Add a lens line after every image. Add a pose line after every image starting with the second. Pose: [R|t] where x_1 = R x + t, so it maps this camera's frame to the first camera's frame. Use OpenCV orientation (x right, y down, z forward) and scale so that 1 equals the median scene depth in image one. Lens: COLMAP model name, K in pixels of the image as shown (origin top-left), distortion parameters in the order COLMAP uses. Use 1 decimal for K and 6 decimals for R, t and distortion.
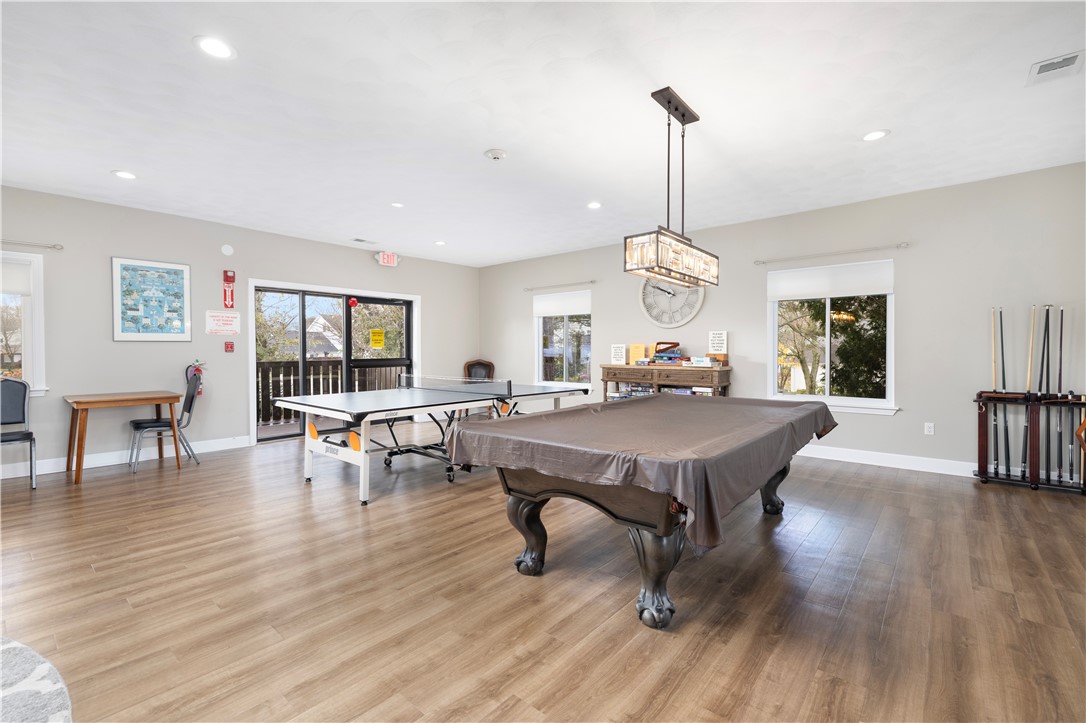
lens RADIAL K [[474.6, 0, 543.5], [0, 474.6, 355.3], [0, 0, 1]] dist [0.004892, 0.000413]
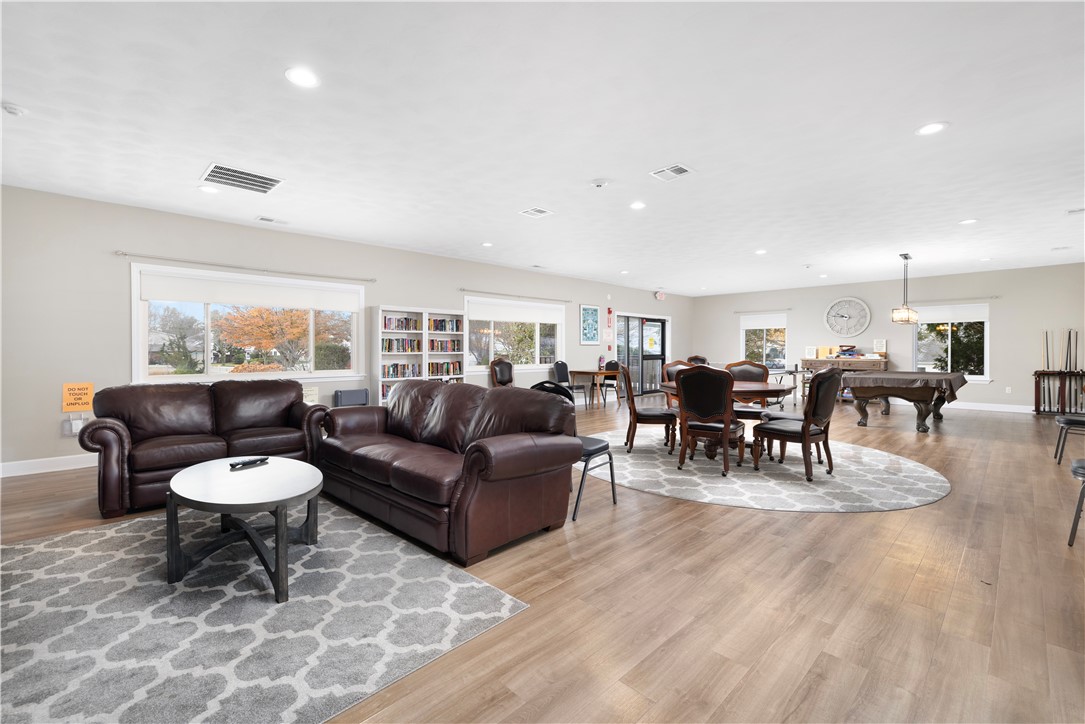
lens RADIAL K [[474.1, 0, 535.4], [0, 474.1, 360.8], [0, 0, 1]] dist [0.004892, 0.000413]
pose [[0.996486, 0.005132, -0.083605, -0.837262], [-0.004119, 0.999916, 0.012286, 0.013449], [0.083662, -0.011898, 0.996423, -0.967884]]
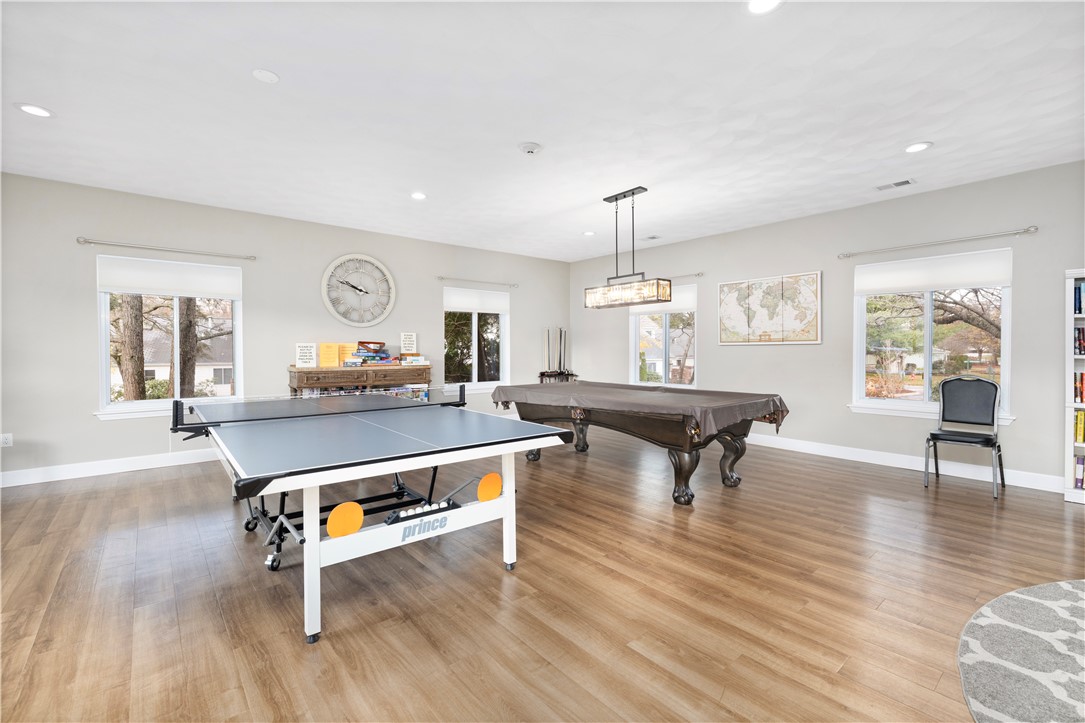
lens RADIAL K [[474.1, 0, 539.2], [0, 474.1, 355.8], [0, 0, 1]] dist [0.004892, 0.000413]
pose [[0.159936, -0.011789, 0.987057, -0.714202], [0.011806, 0.999880, 0.010029, -0.005233], [-0.987057, 0.010049, 0.160056, 0.565126]]
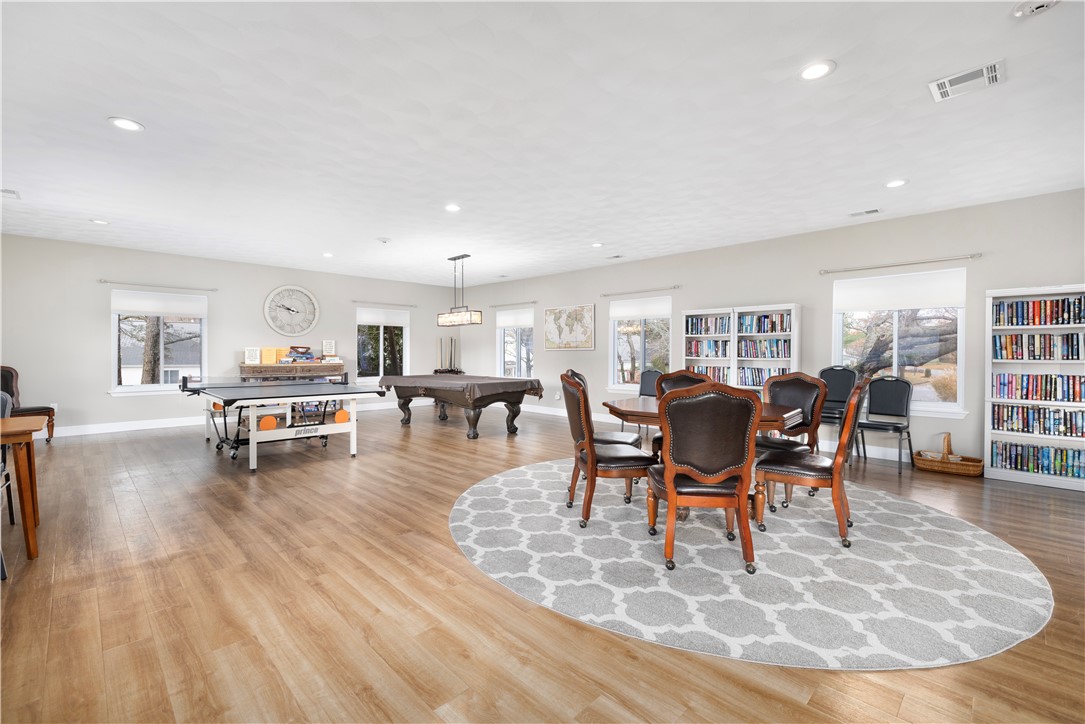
lens RADIAL K [[474.1, 0, 539.0], [0, 474.1, 357.4], [0, 0, 1]] dist [0.004892, 0.000413]
pose [[0.077312, -0.005608, 0.996991, -1.204374], [0.007202, 0.999961, 0.005066, 0.002138], [-0.996981, 0.006789, 0.077349, 0.211197]]
